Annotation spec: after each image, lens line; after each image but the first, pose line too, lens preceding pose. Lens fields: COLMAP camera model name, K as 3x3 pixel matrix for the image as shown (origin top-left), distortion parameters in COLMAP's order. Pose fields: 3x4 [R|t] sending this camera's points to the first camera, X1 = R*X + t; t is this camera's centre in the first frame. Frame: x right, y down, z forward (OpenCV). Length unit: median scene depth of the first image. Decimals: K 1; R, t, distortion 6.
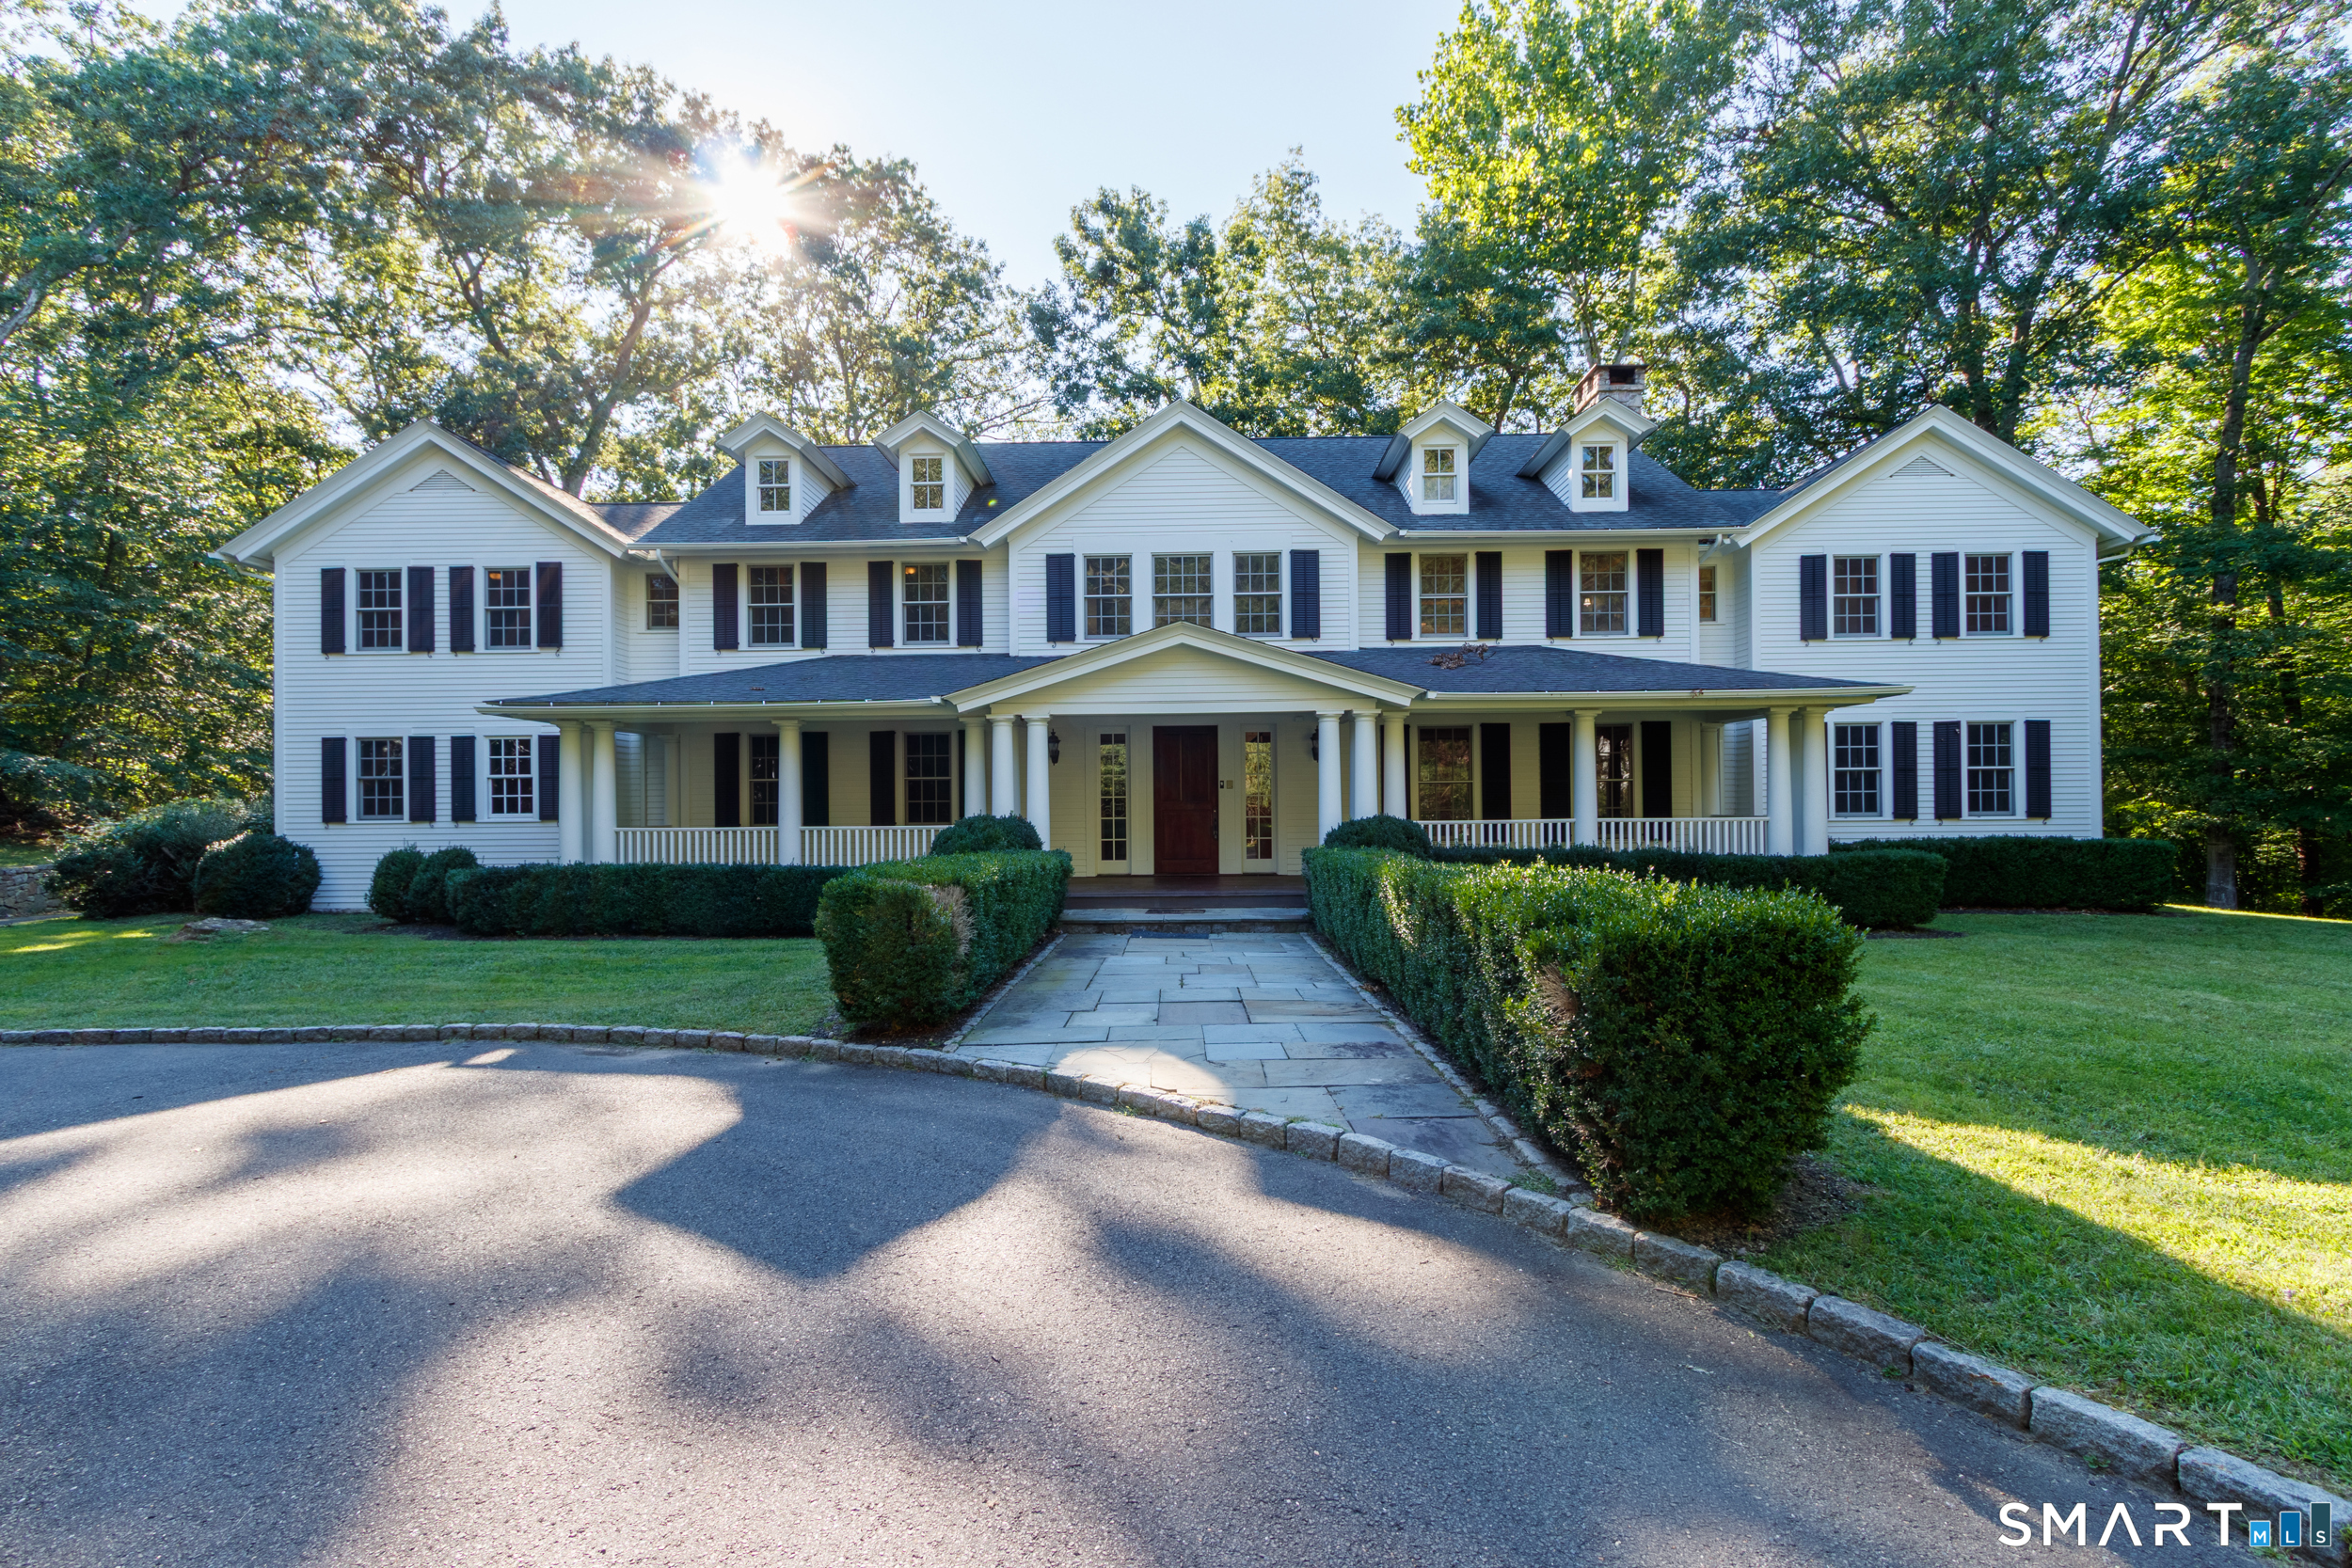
lens RADIAL K [[1080.9, 0, 1168.7], [0, 1080.9, 789.1], [0, 0, 1]] dist [-0.000304, -0.000403]
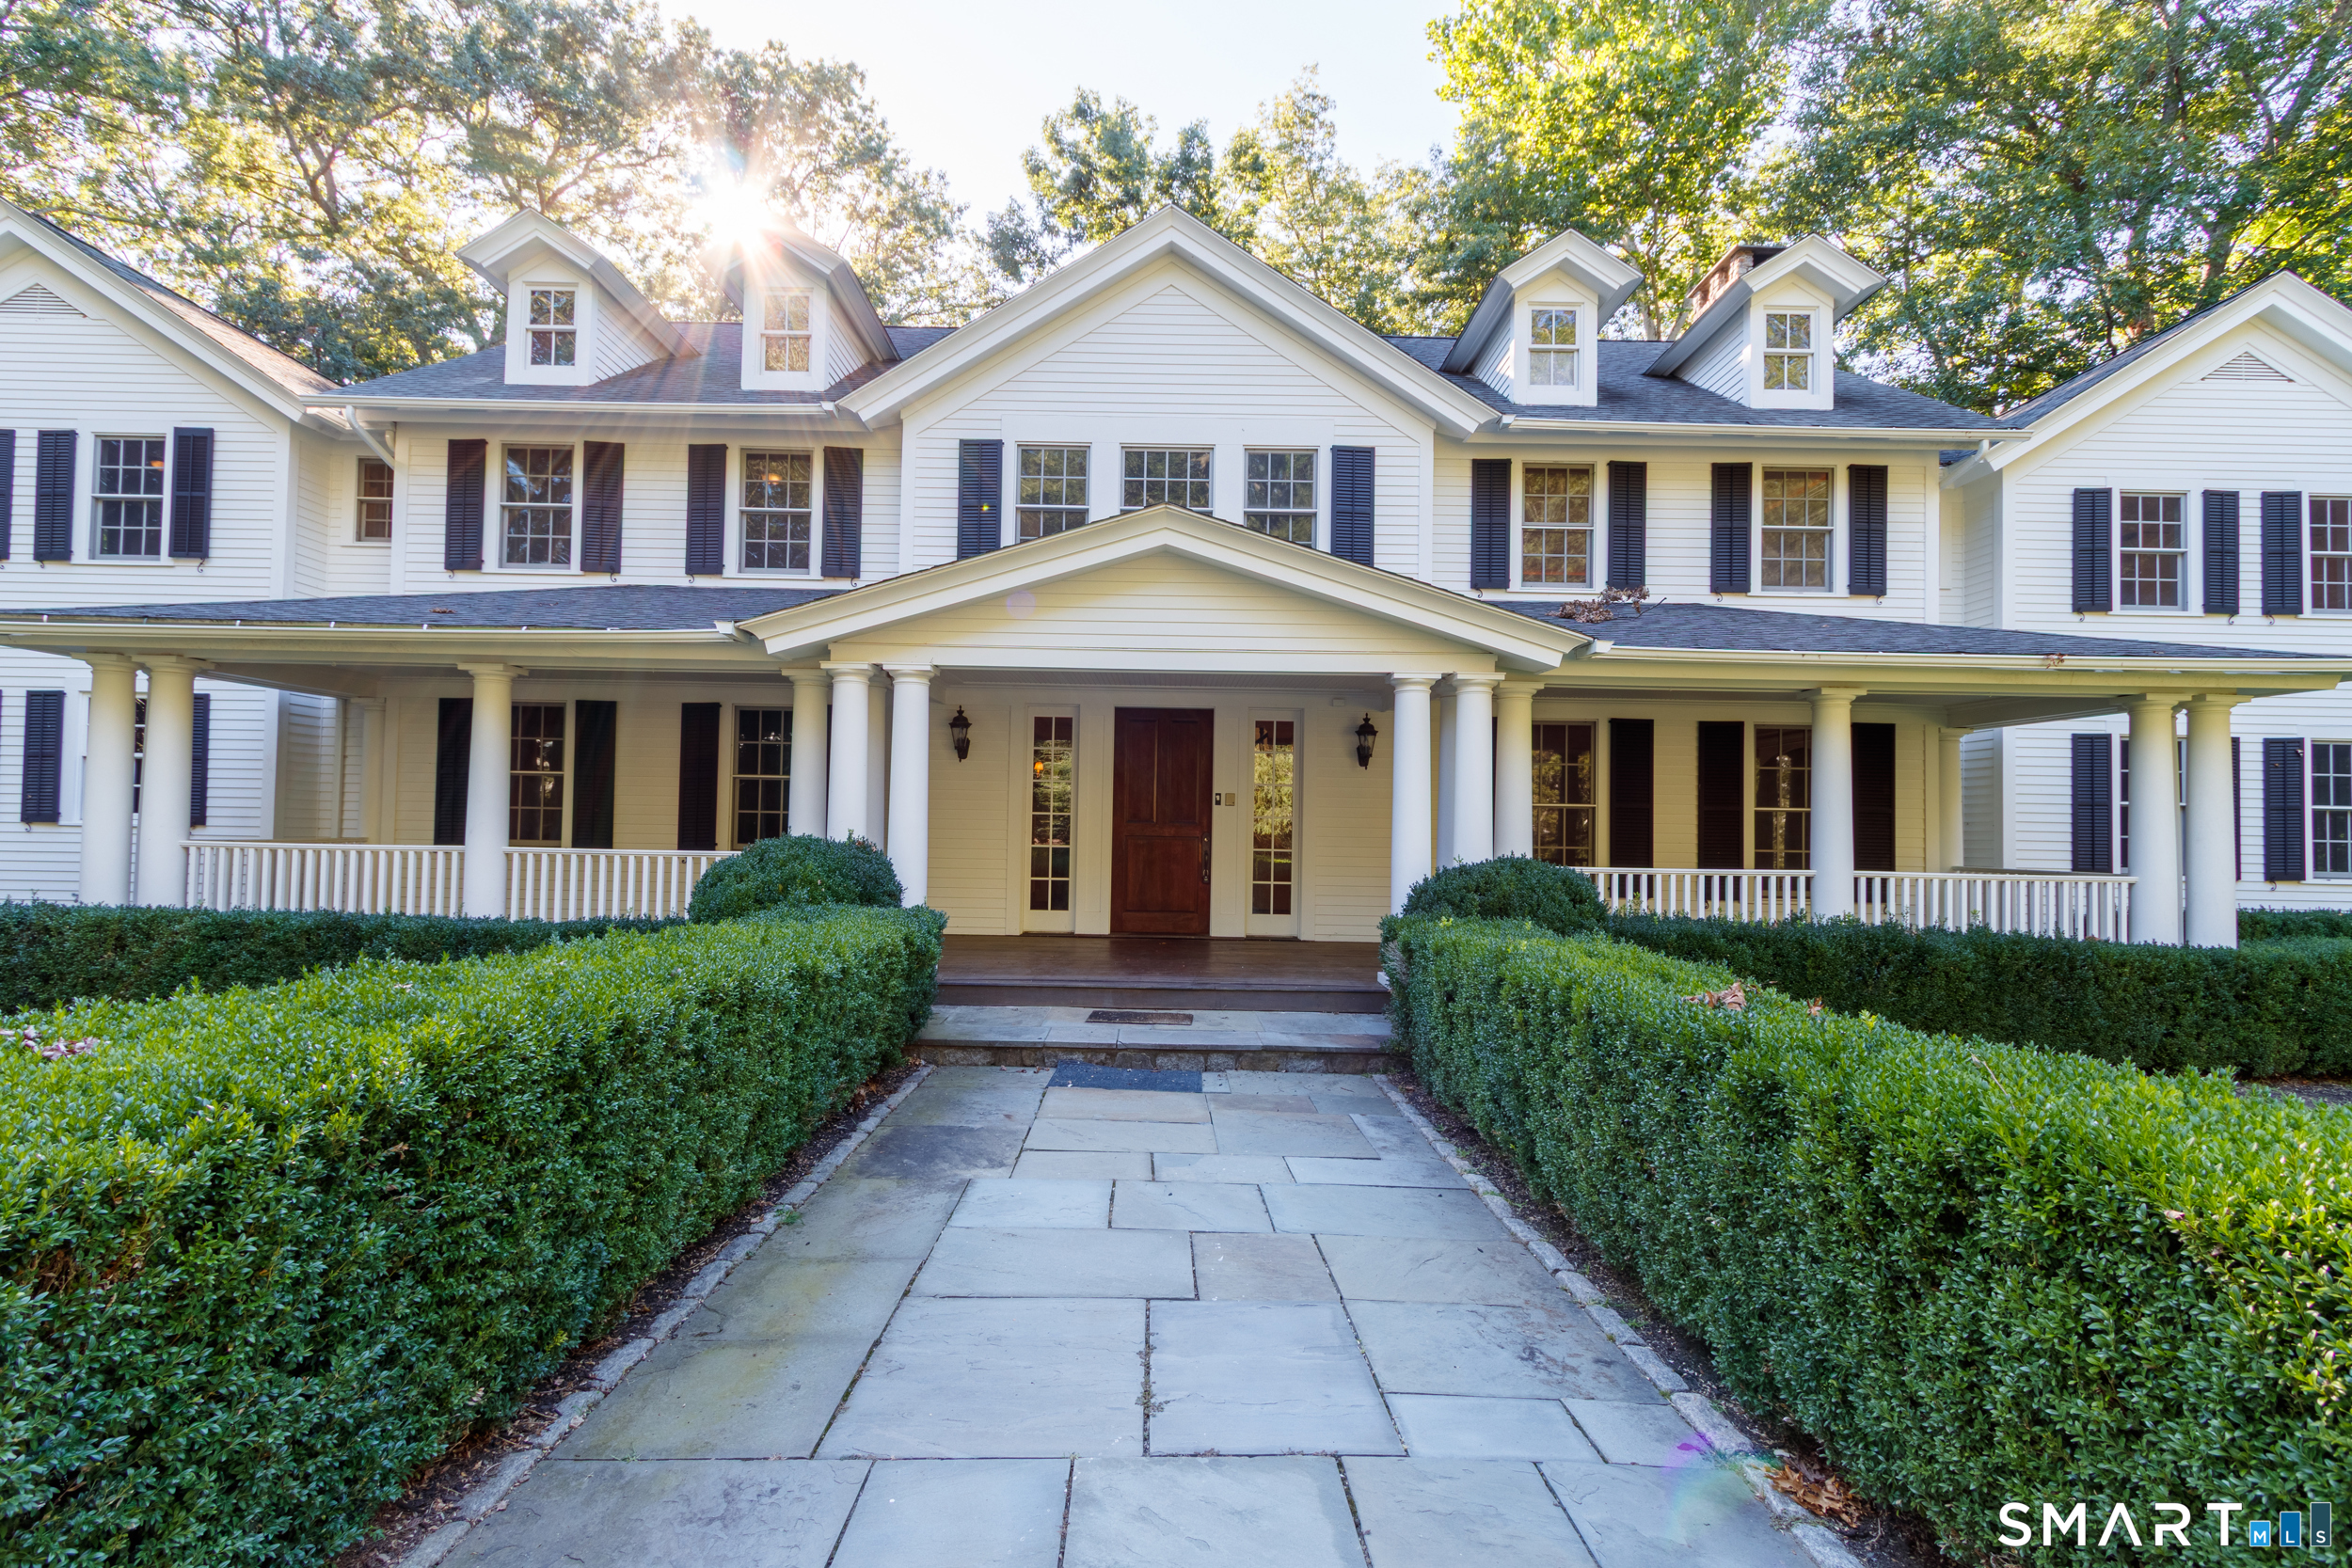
lens RADIAL K [[1220.8, 0, 1173.6], [0, 1220.8, 775.8], [0, 0, 1]] dist [-0.003295, 0.000290]
pose [[0.999189, 0.029751, 0.027147, 0.001964], [-0.028932, 0.999129, -0.030081, 0.004436], [-0.028018, 0.029271, 0.999179, 0.255742]]
